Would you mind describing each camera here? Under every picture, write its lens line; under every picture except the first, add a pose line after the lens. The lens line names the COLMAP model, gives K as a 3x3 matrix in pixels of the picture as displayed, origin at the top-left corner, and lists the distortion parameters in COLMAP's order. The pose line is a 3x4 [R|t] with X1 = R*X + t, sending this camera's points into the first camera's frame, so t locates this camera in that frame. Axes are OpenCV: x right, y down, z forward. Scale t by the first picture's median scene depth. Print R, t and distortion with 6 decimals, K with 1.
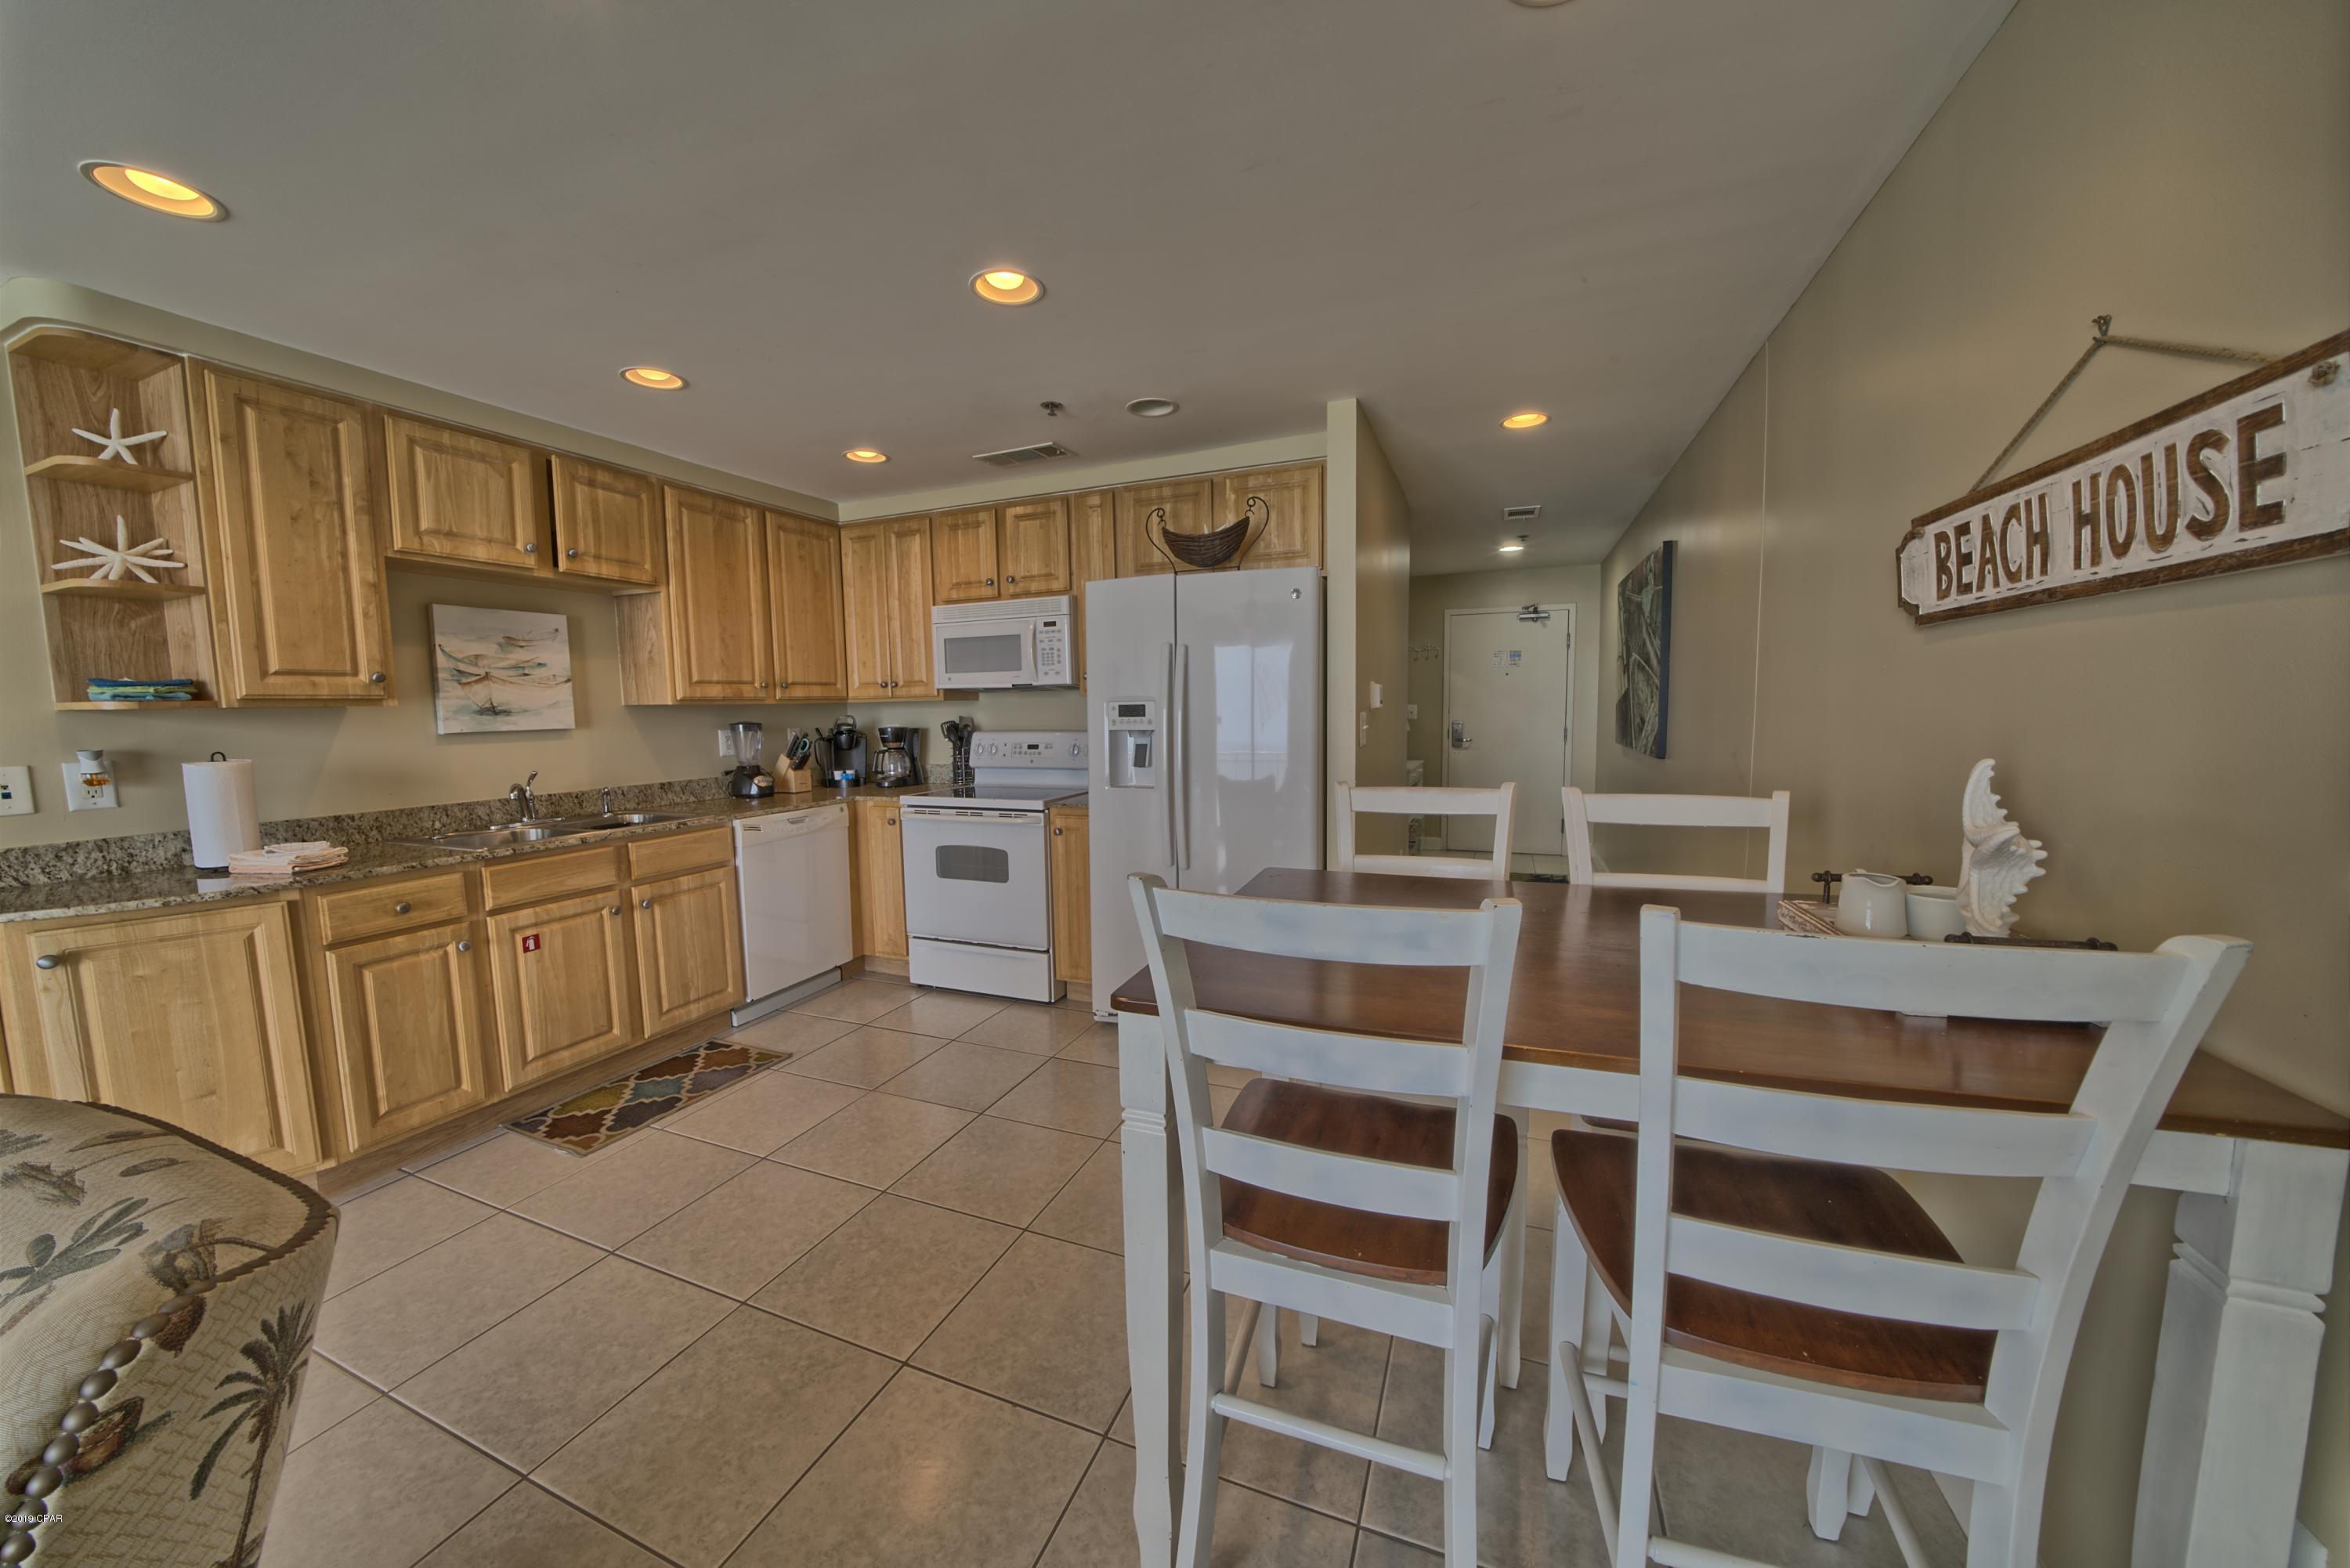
lens RADIAL K [[812.3, 0, 1169.9], [0, 812.3, 782.8], [0, 0, 1]] dist [-0.020940, 0.000047]
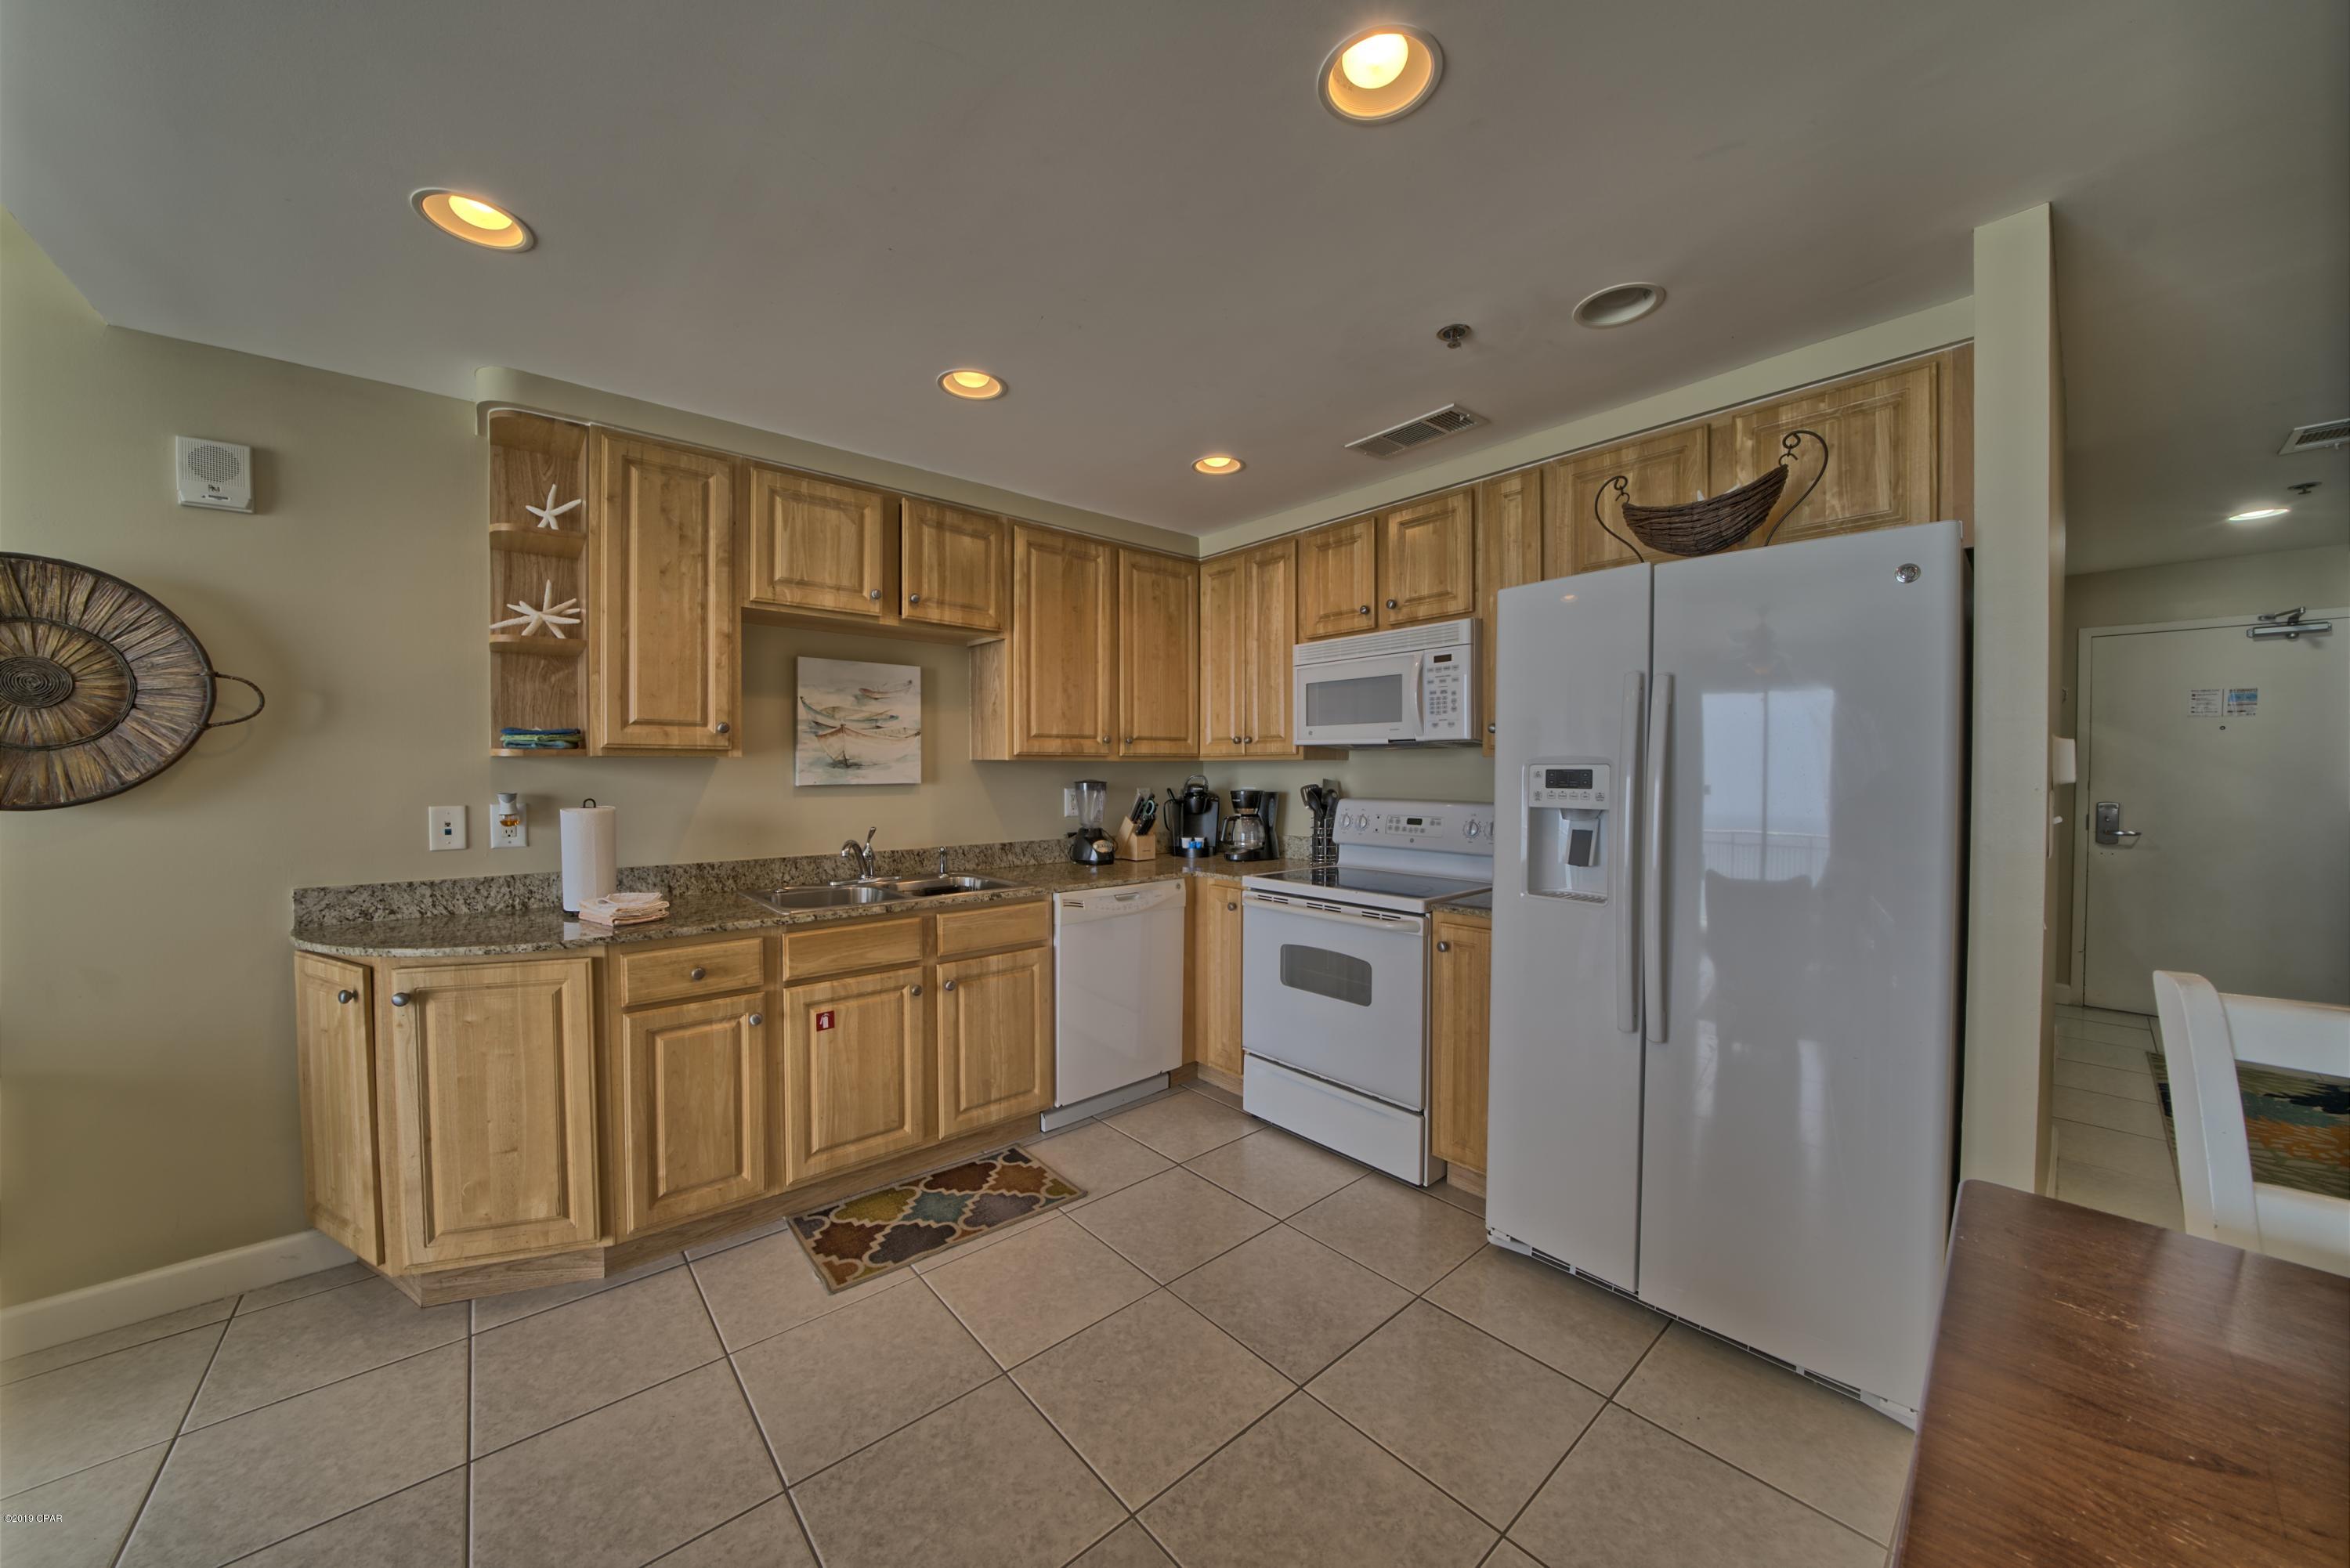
lens RADIAL K [[812.3, 0, 1169.9], [0, 812.3, 782.8], [0, 0, 1]] dist [-0.020940, 0.000047]
pose [[0.890934, 0.024362, -0.453479, -0.038528], [-0.057617, 0.996554, -0.059662, -0.029435], [0.450463, 0.079283, 0.889268, 0.290111]]
